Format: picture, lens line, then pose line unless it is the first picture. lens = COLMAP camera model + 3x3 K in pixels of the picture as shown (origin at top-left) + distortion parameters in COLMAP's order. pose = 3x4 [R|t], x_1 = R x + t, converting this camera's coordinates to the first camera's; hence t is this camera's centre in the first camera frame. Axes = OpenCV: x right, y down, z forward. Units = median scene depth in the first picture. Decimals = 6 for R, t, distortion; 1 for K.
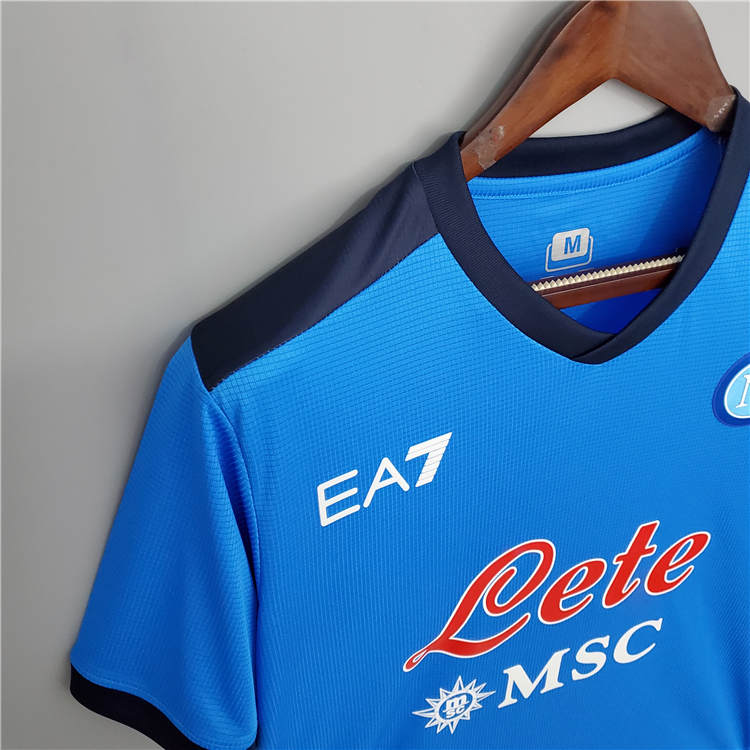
lens RADIAL K [[810.3, 0, 409.9], [0, 810.3, 375.7], [0, 0, 1]] dist [0.093469, -0.241212]
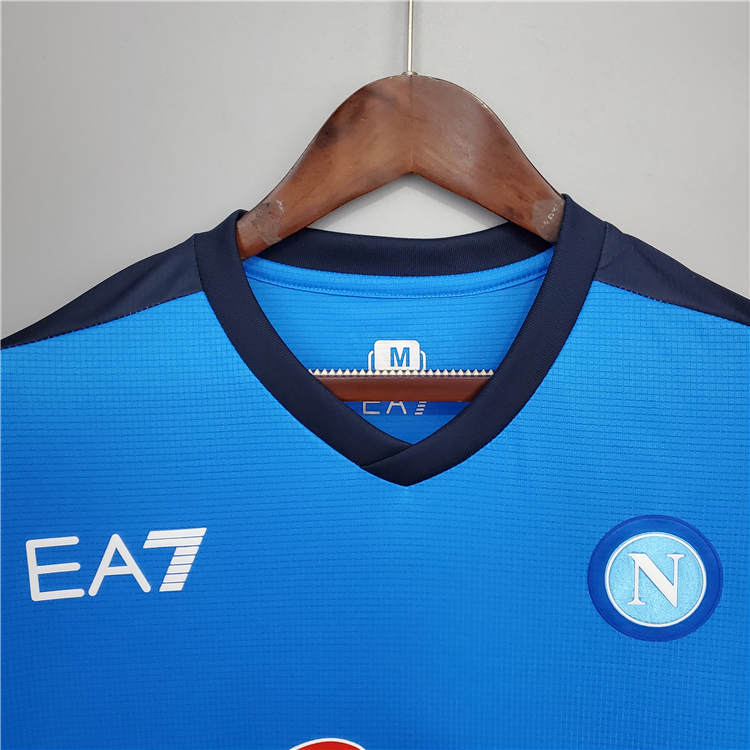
lens RADIAL K [[810.3, 0, 409.9], [0, 810.3, 375.7], [0, 0, 1]] dist [0.093469, -0.241212]
pose [[0.926196, 0.043401, -0.374536, 0.554728], [-0.209346, 0.885363, -0.415099, 0.234509], [0.313584, 0.462870, 0.829105, 0.259512]]
